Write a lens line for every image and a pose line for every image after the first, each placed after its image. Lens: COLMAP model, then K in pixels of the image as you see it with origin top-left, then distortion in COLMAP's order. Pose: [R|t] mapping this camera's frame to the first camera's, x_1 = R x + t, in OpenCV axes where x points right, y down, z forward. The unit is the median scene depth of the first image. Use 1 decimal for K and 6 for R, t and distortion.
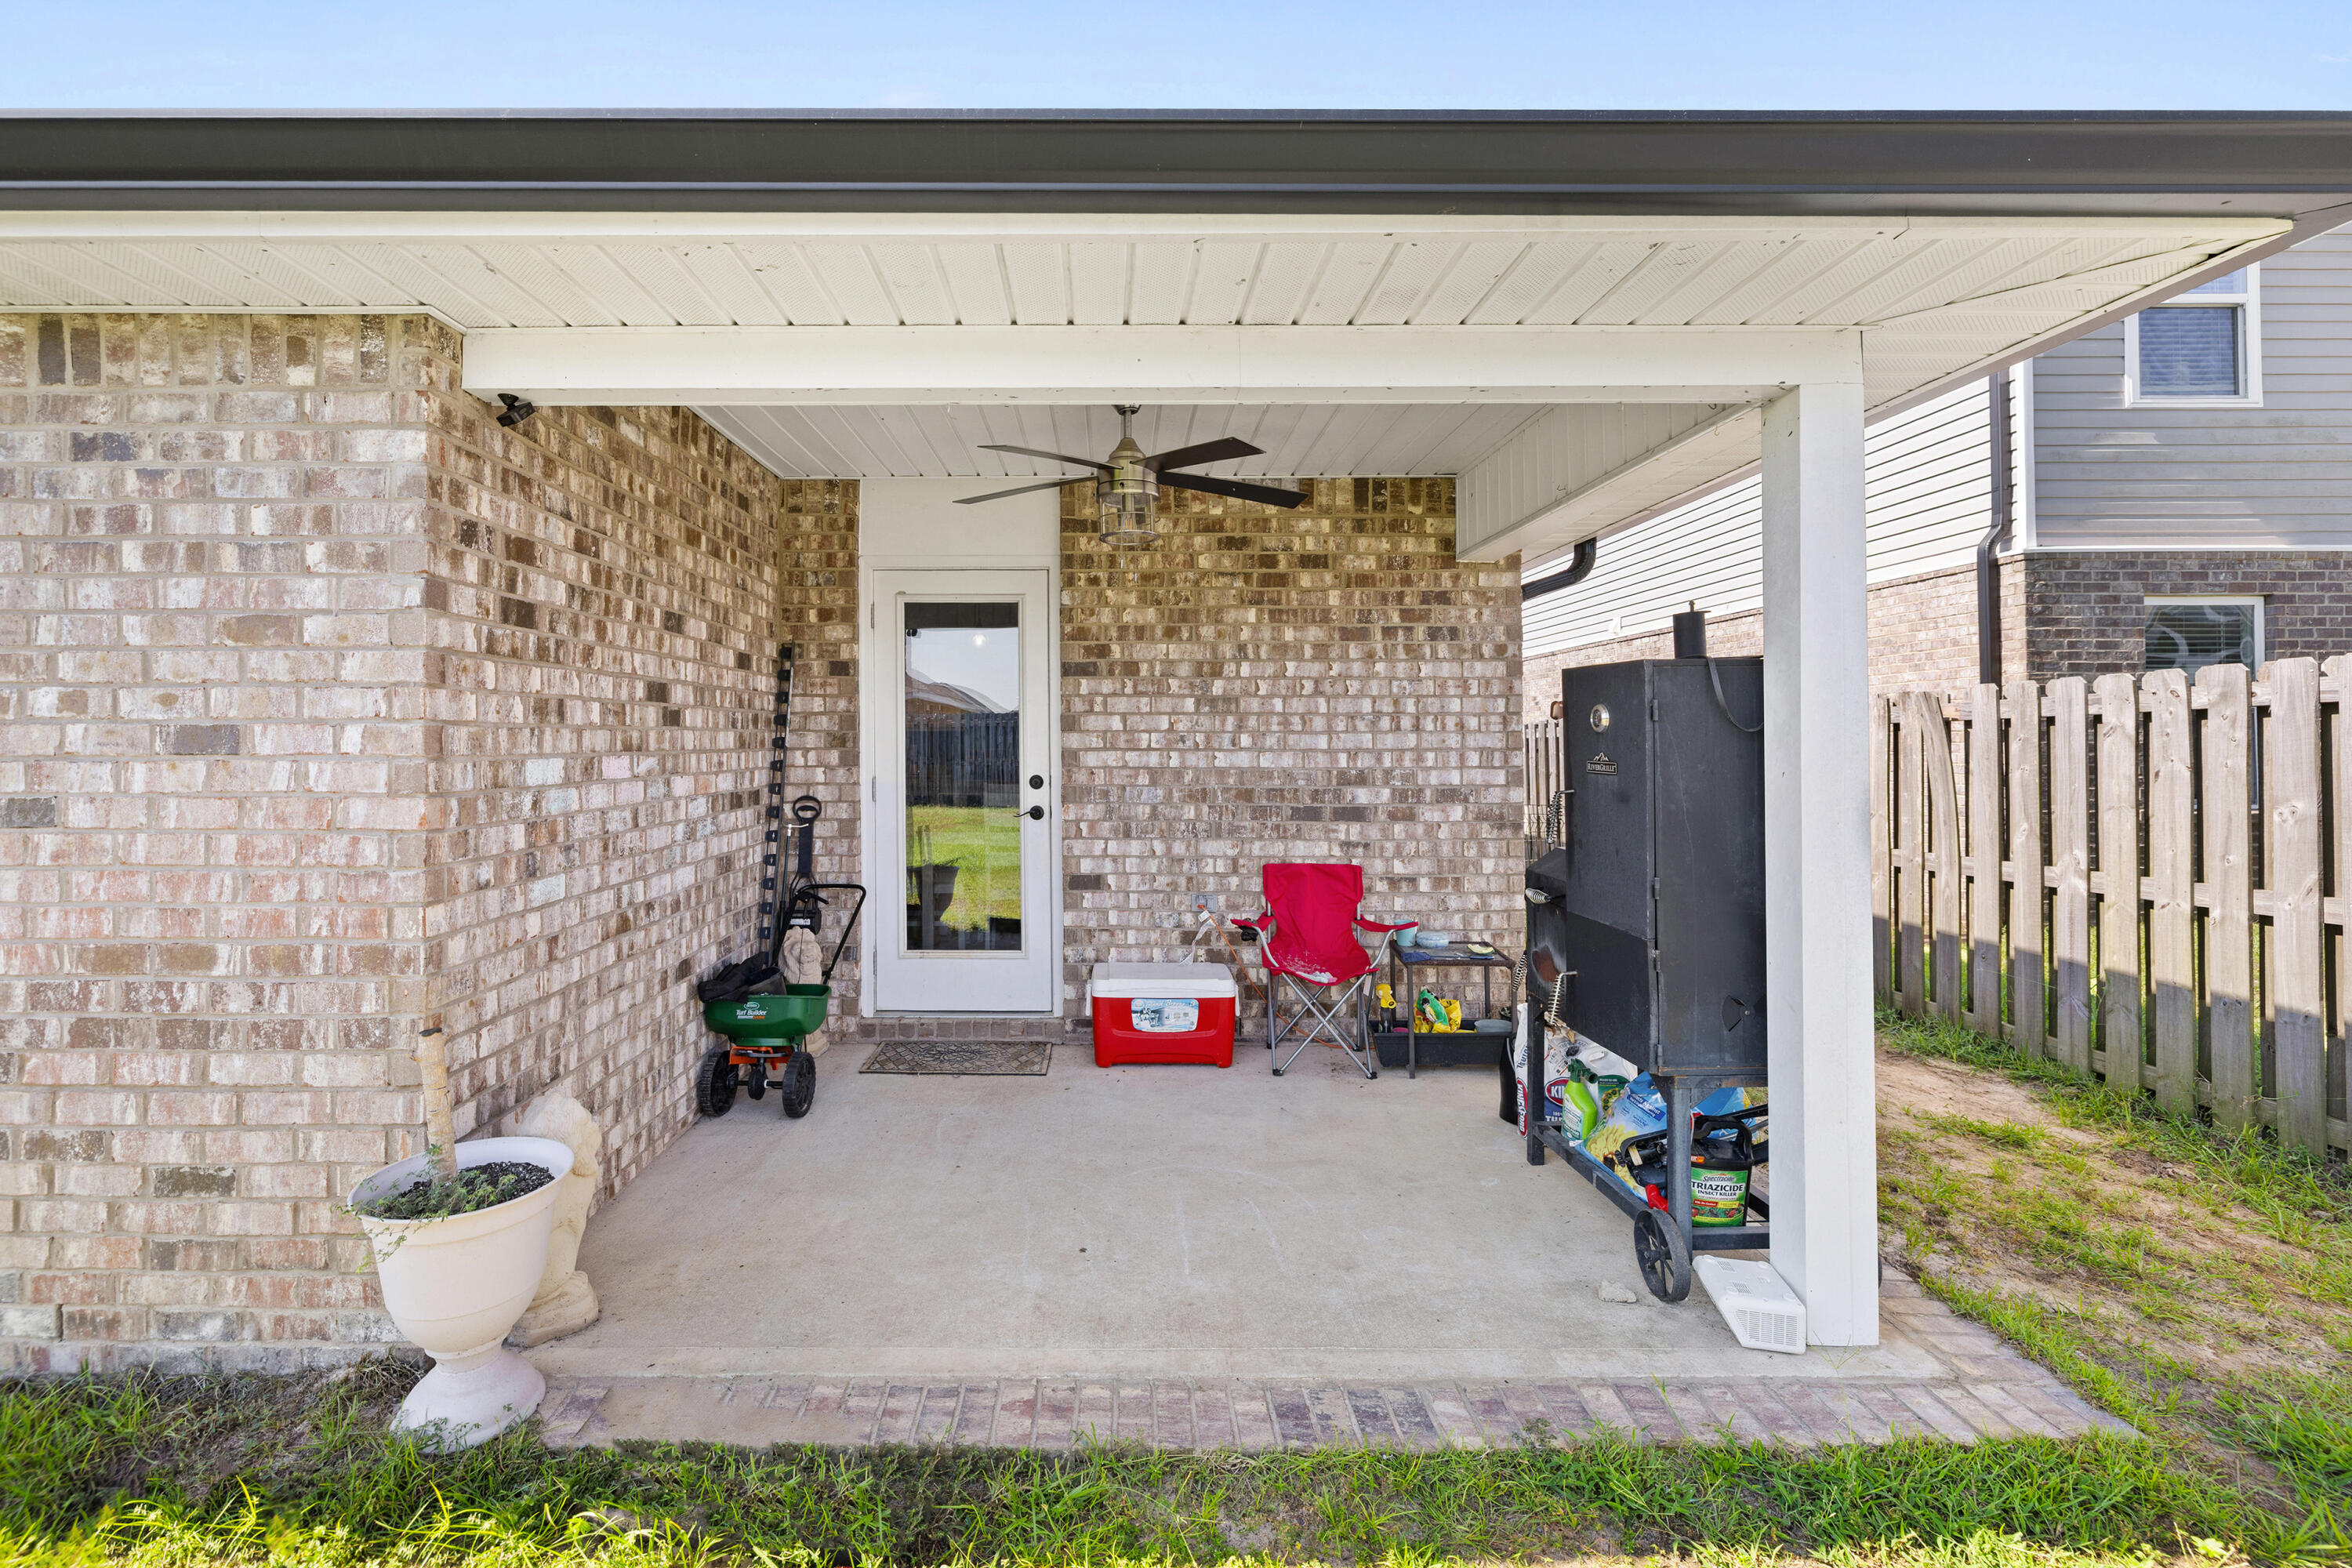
lens RADIAL K [[1059.4, 0, 1080.4], [0, 1059.4, 741.2], [0, 0, 1]] dist [0.000348, -0.000069]
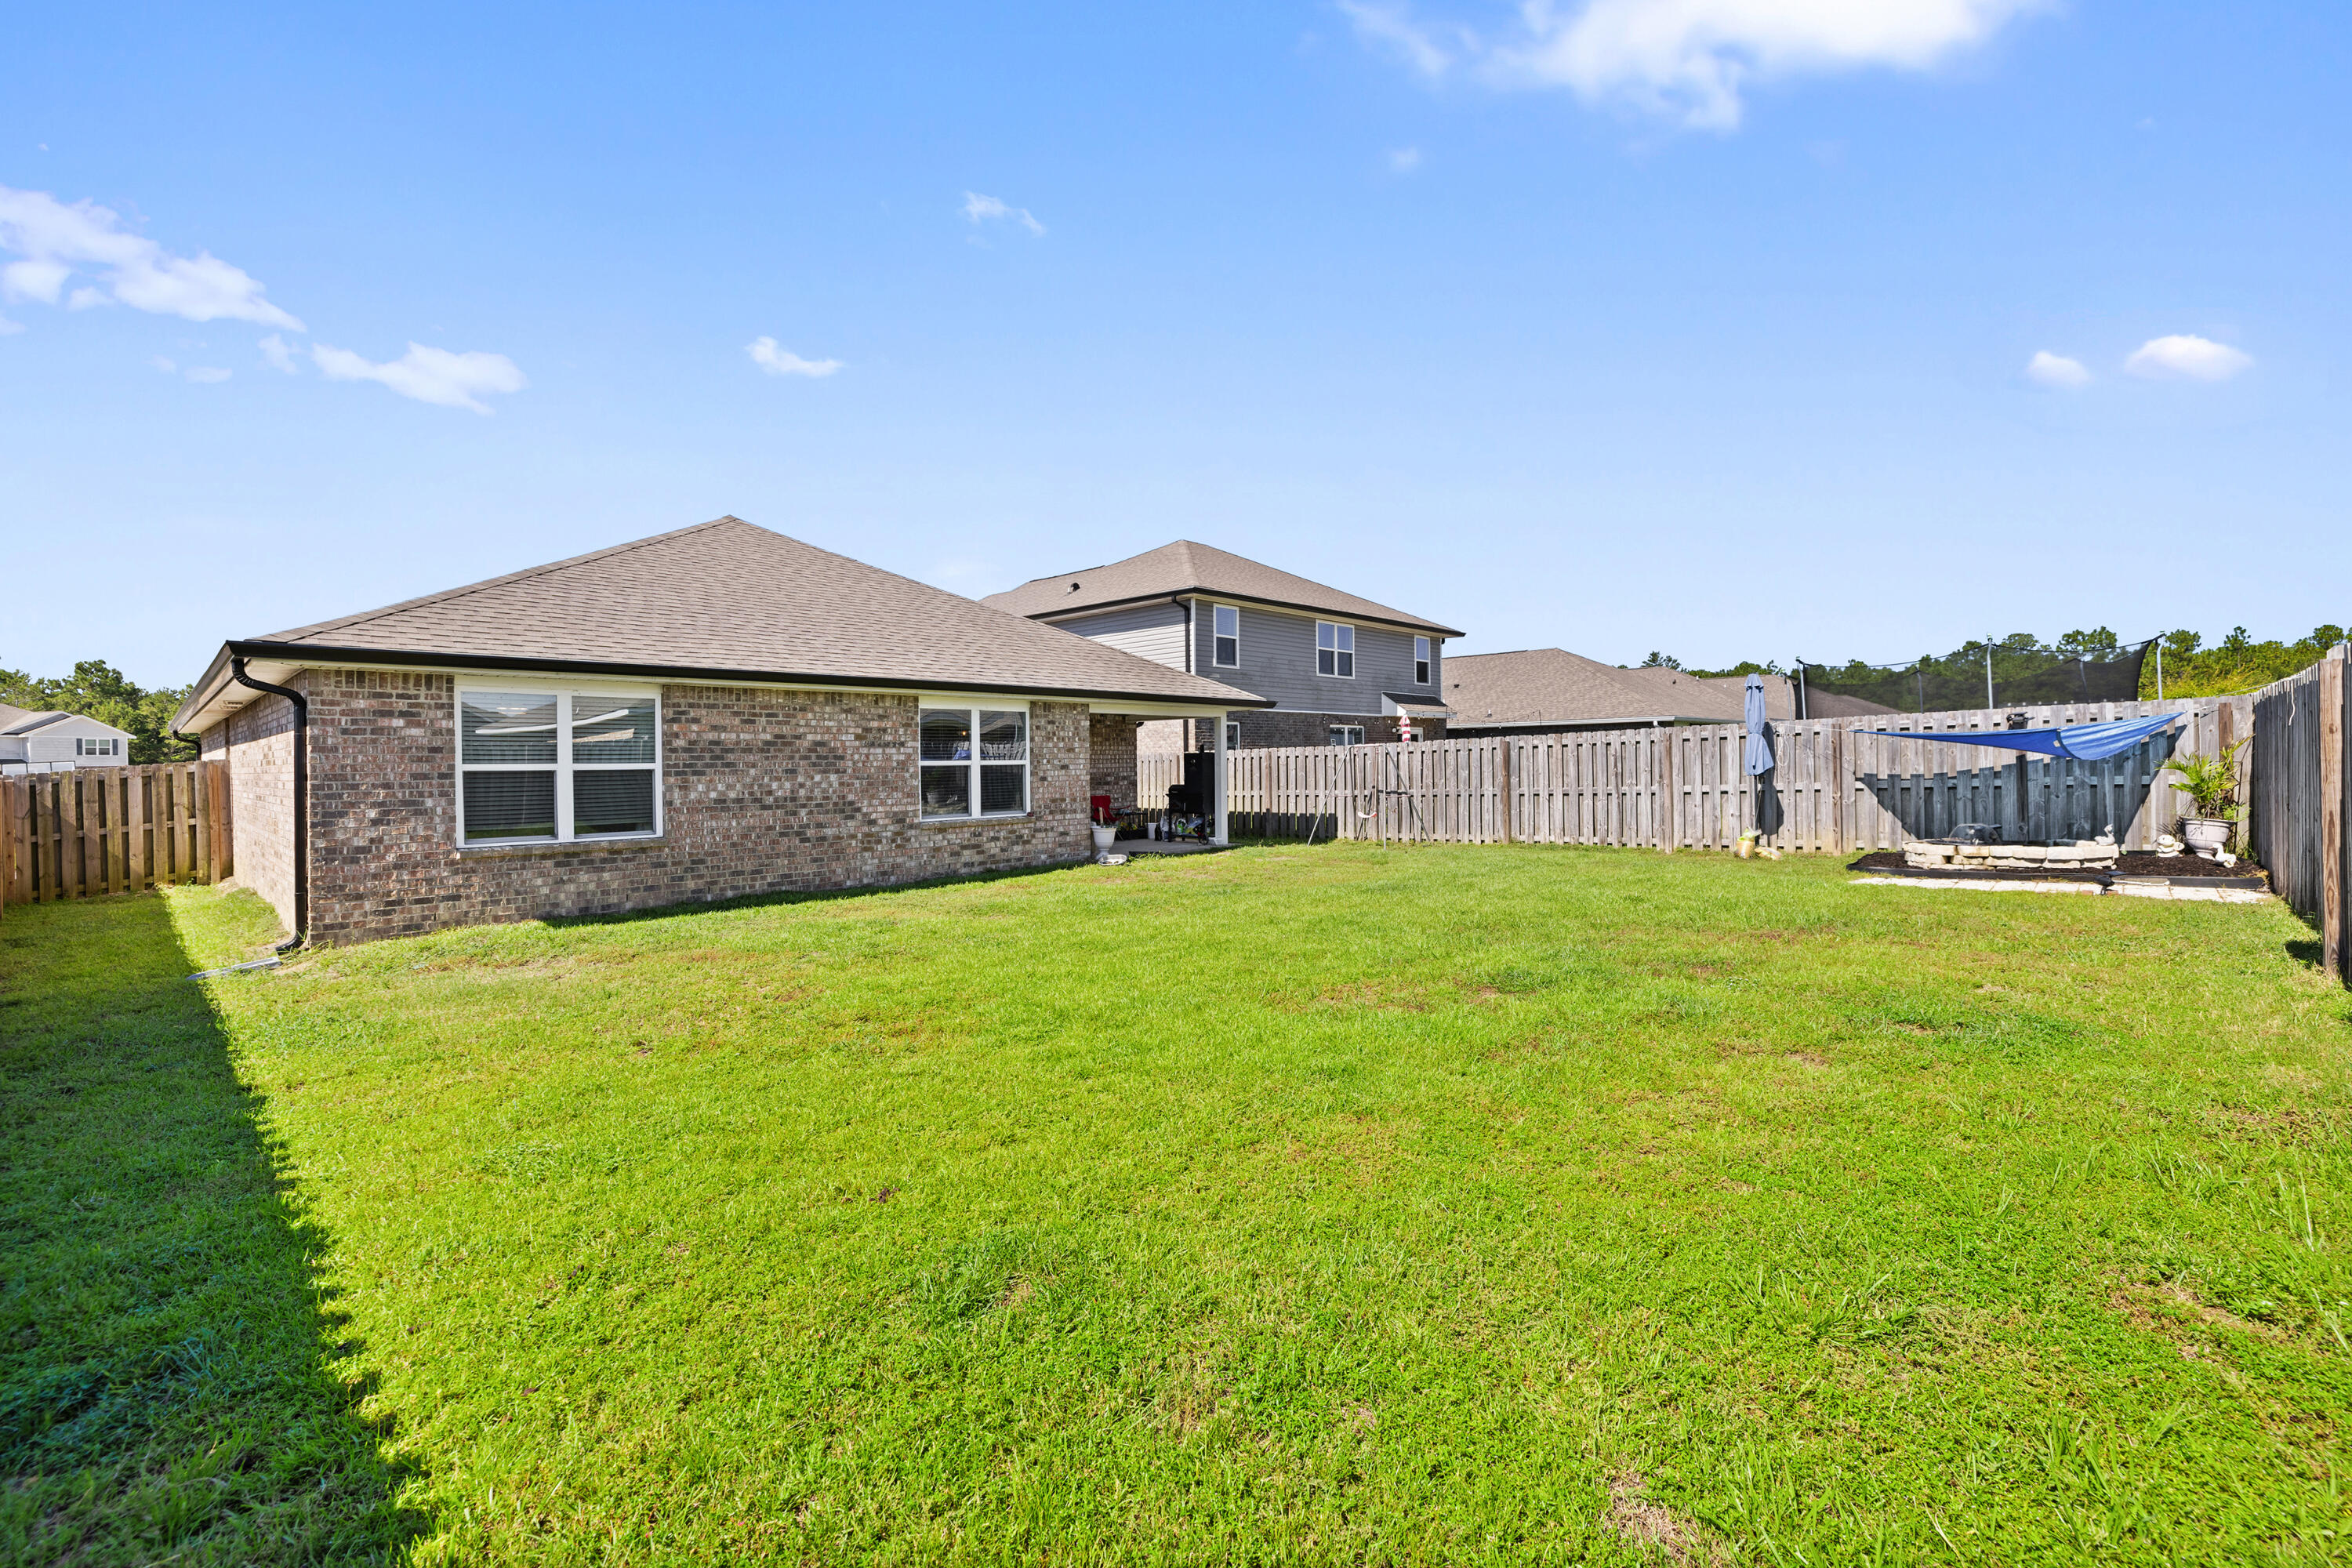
lens RADIAL K [[1033.6, 0, 1176.0], [0, 1033.6, 784.0], [0, 0, 1]] dist [-0.000539, 0.000004]
pose [[0.681984, -0.023578, 0.730987, -3.440766], [0.008844, 0.999673, 0.023994, -0.030191], [-0.731313, -0.009899, 0.681970, -2.656343]]
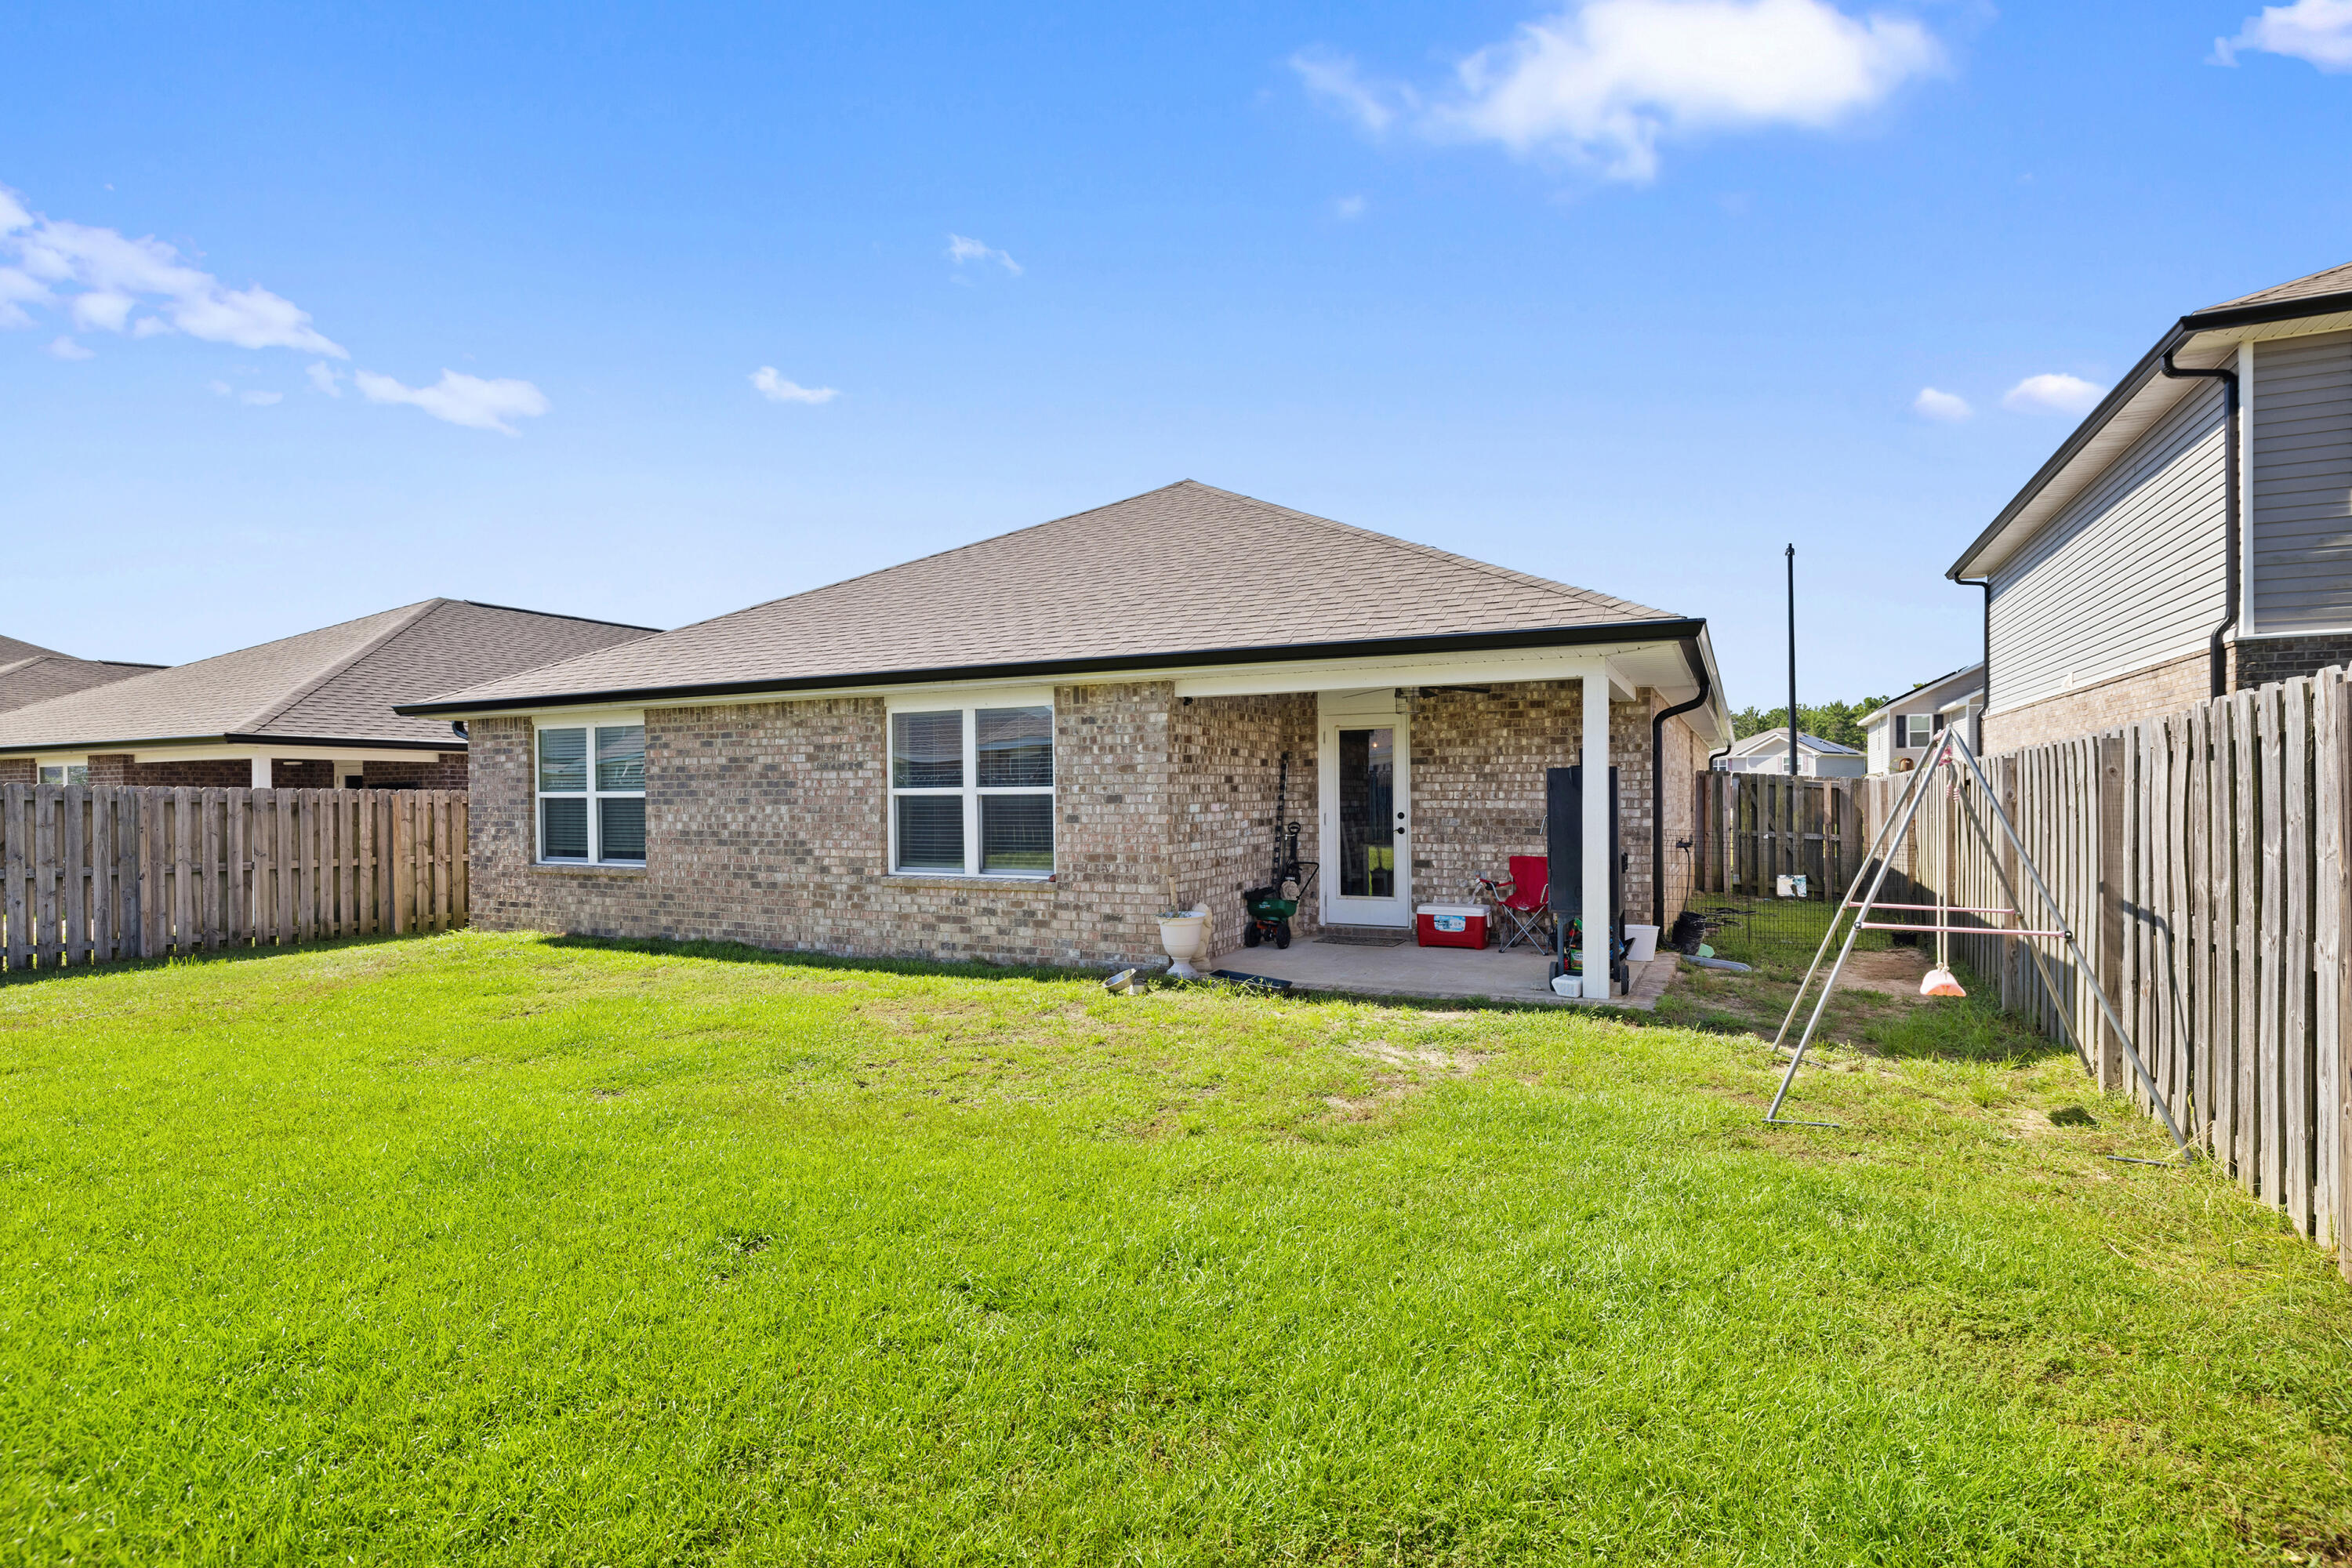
lens RADIAL K [[1126.8, 0, 1165.7], [0, 1126.8, 814.8], [0, 0, 1]] dist [-0.000637, 0.000018]
pose [[0.901300, 0.001080, -0.433195, 0.704402], [0.008447, 0.999763, 0.020068, -0.015993], [0.433114, -0.021746, 0.901077, -1.670563]]
